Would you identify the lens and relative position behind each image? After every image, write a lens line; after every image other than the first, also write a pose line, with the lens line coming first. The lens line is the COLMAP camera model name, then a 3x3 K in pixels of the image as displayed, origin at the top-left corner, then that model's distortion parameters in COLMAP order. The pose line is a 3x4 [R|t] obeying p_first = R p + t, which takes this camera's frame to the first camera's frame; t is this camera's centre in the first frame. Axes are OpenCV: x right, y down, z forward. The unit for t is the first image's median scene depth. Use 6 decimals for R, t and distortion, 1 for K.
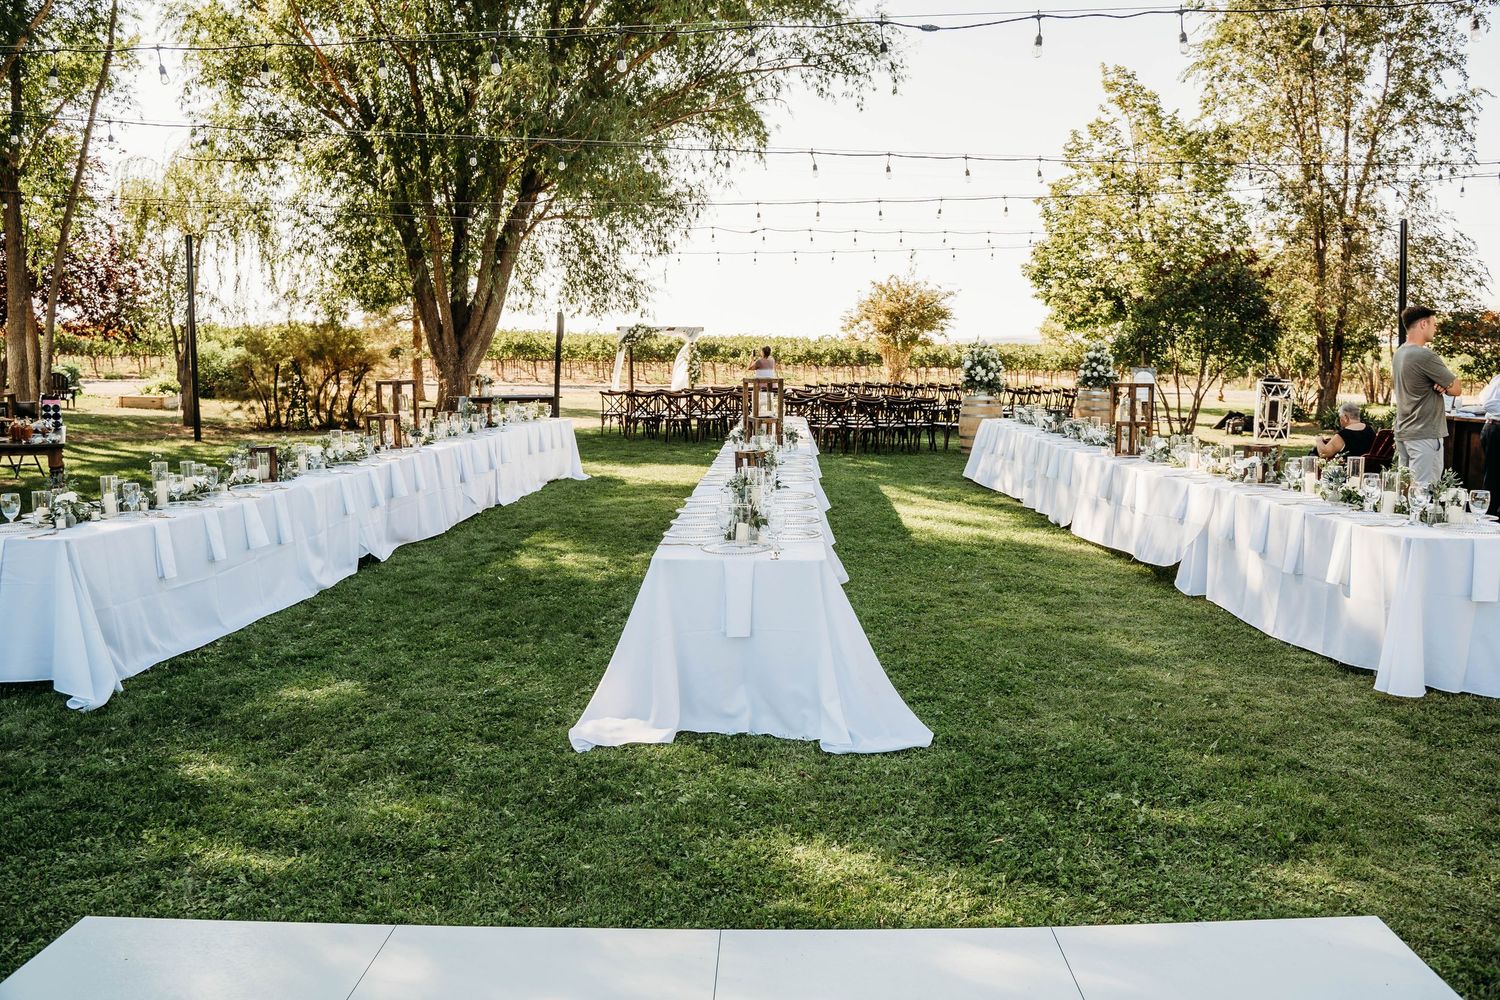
lens RADIAL K [[1216.9, 0, 751.6], [0, 1216.9, 500.2], [0, 0, 1]] dist [-0.076718, 0.048717]
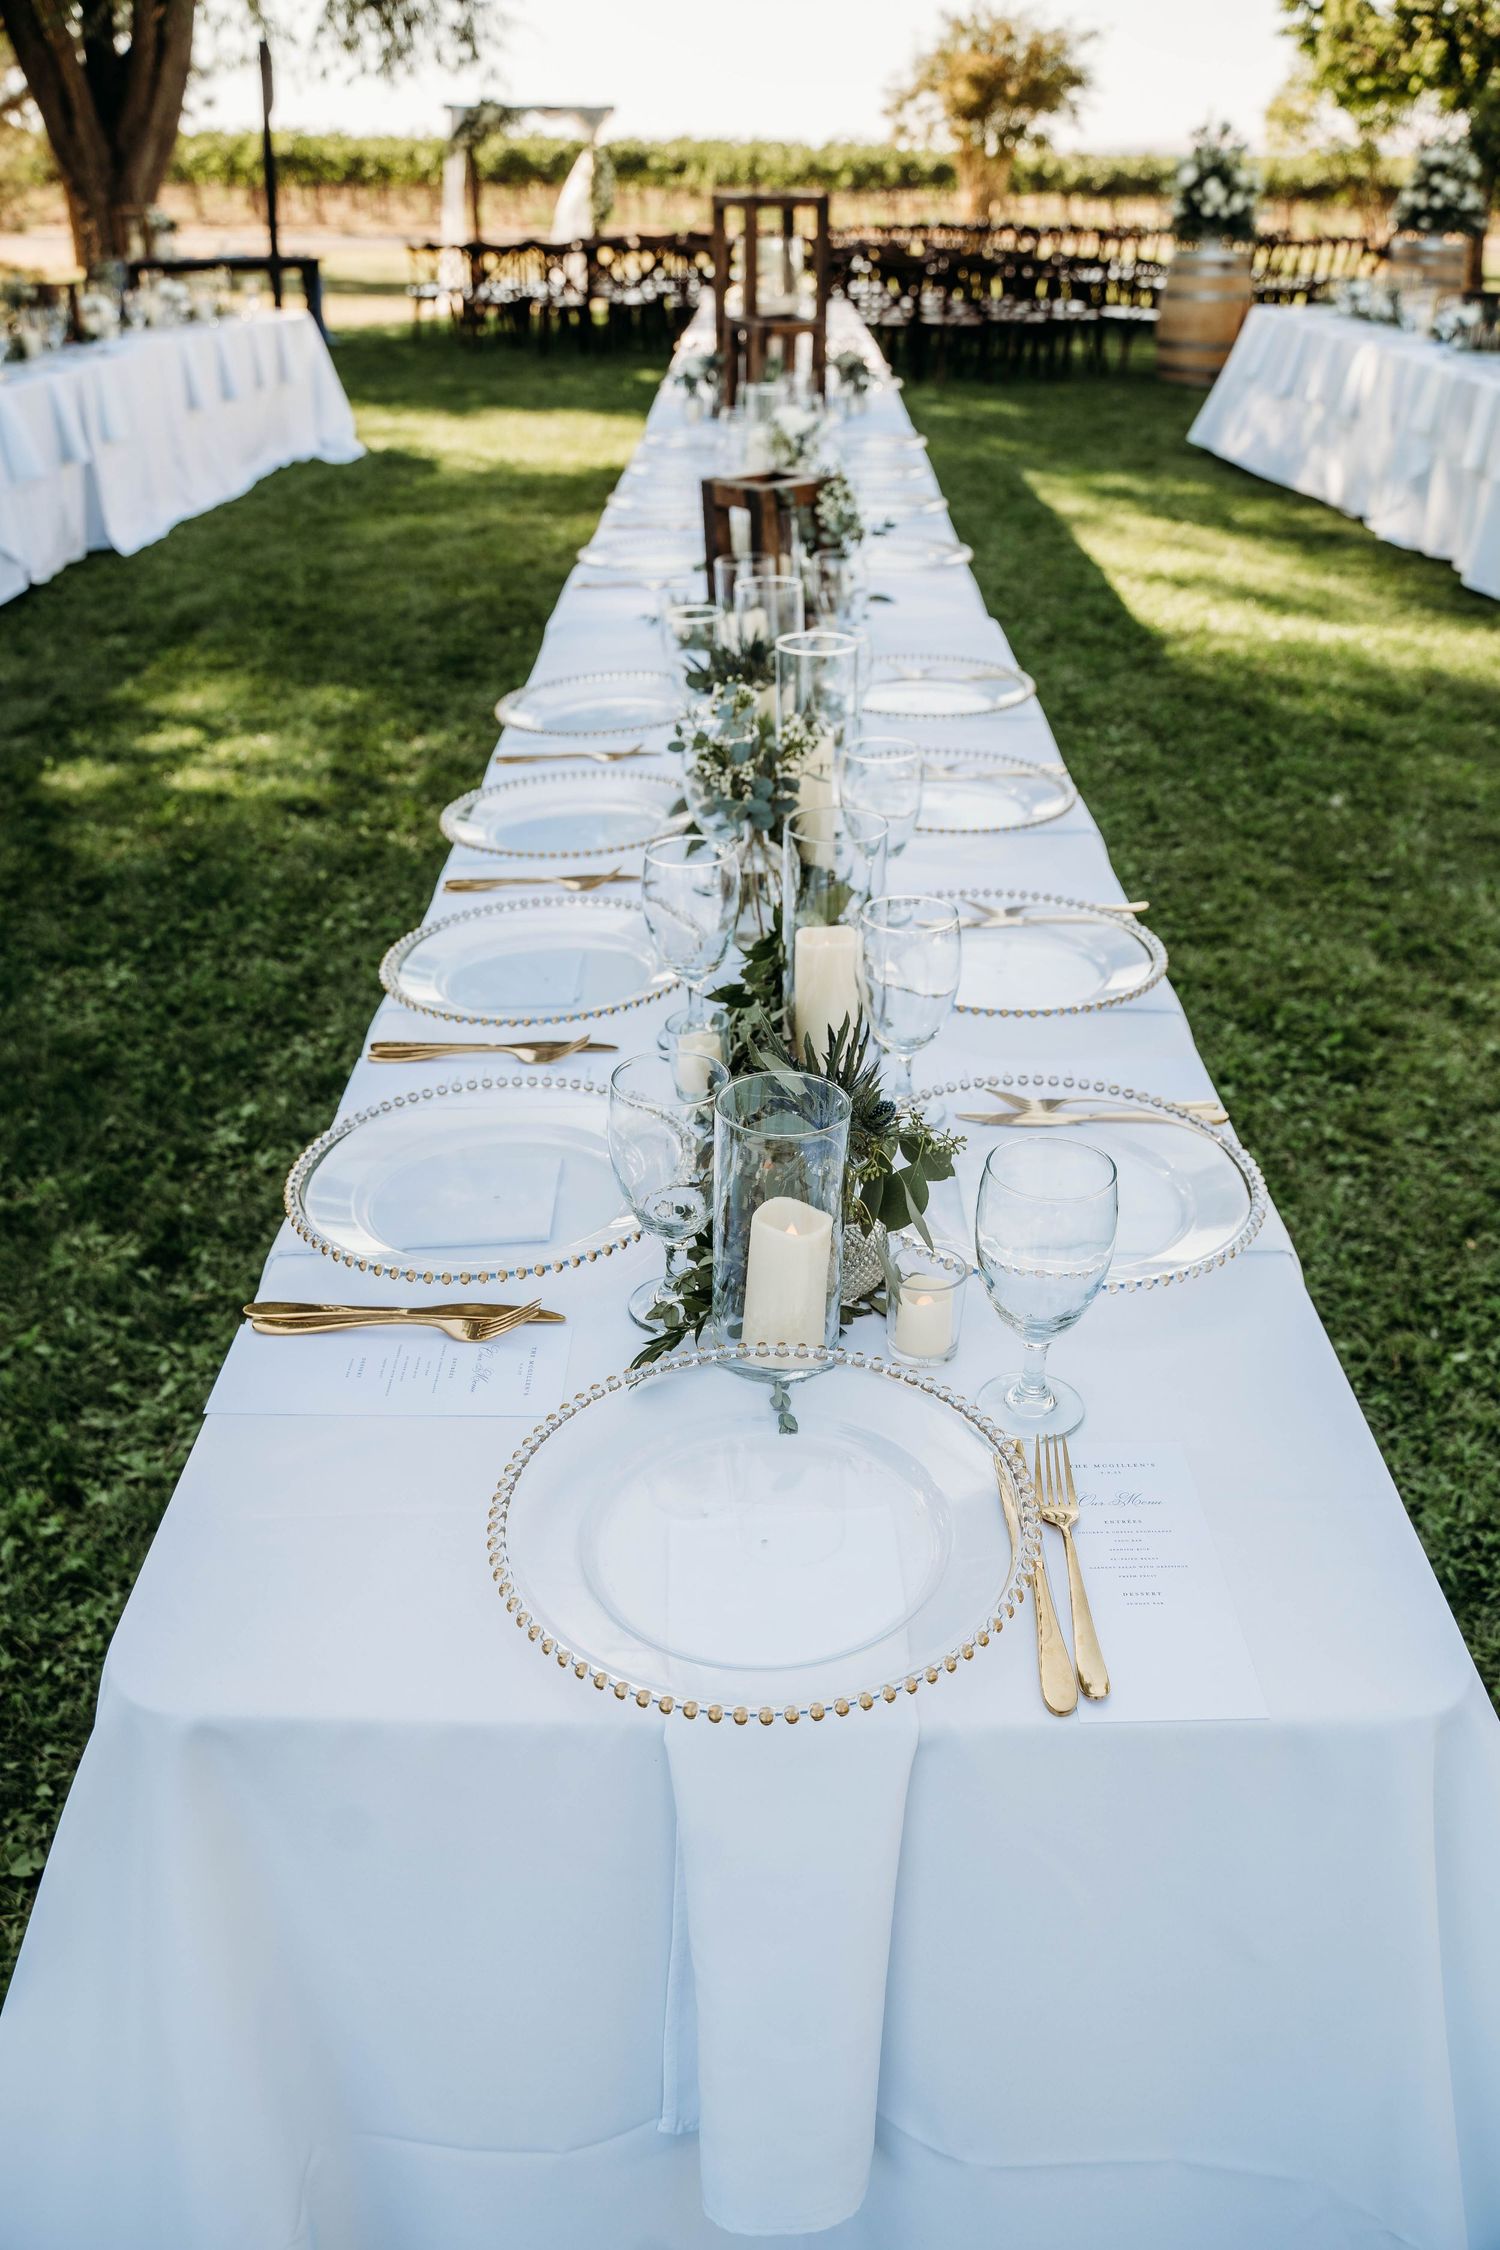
lens RADIAL K [[1825.4, 0, 768.0], [0, 1825.4, 1127.4], [0, 0, 1]] dist [-0.076718, 0.048717]
pose [[0.999510, -0.018053, 0.025588, -0.004112], [0.007639, 0.932979, 0.359851, -0.018348], [-0.030370, -0.359479, 0.932659, 0.217915]]
